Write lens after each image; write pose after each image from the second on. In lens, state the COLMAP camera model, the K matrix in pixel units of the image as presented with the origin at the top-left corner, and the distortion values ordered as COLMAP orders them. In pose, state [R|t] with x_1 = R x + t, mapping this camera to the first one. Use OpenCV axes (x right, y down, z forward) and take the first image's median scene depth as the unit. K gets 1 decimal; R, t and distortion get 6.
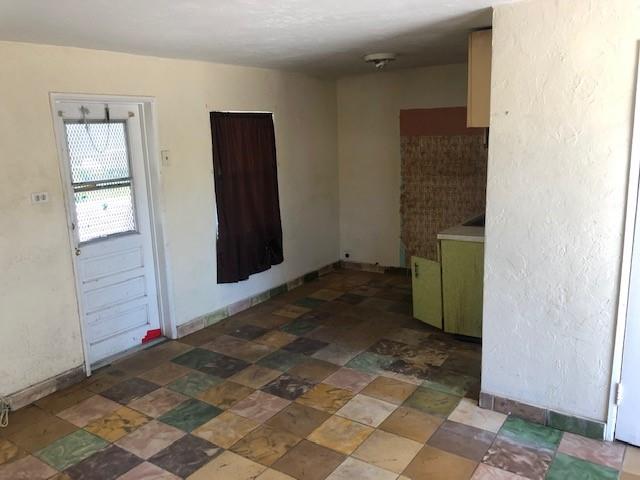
lens RADIAL K [[529.6, 0, 320.0], [0, 529.6, 240.0], [0, 0, 1]] dist [0.038108, 0.002586]
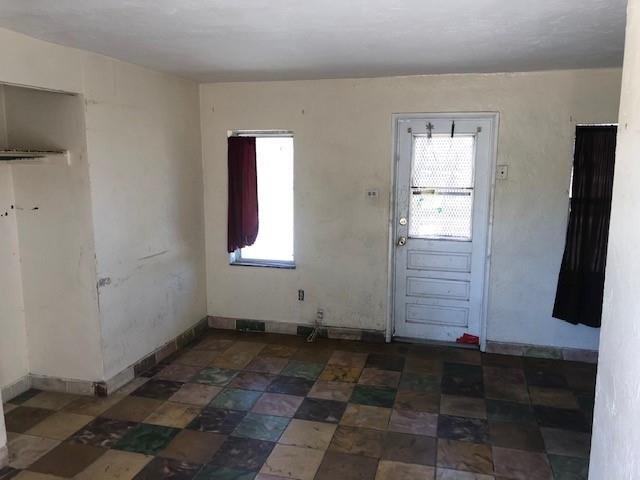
lens RADIAL K [[529.6, 0, 320.0], [0, 529.6, 240.0], [0, 0, 1]] dist [0.038108, 0.002586]
pose [[0.345804, 0.188912, -0.919093, 0.624643], [-0.206116, 0.970891, 0.122008, -0.095913], [0.915388, 0.147249, 0.374676, 0.385316]]
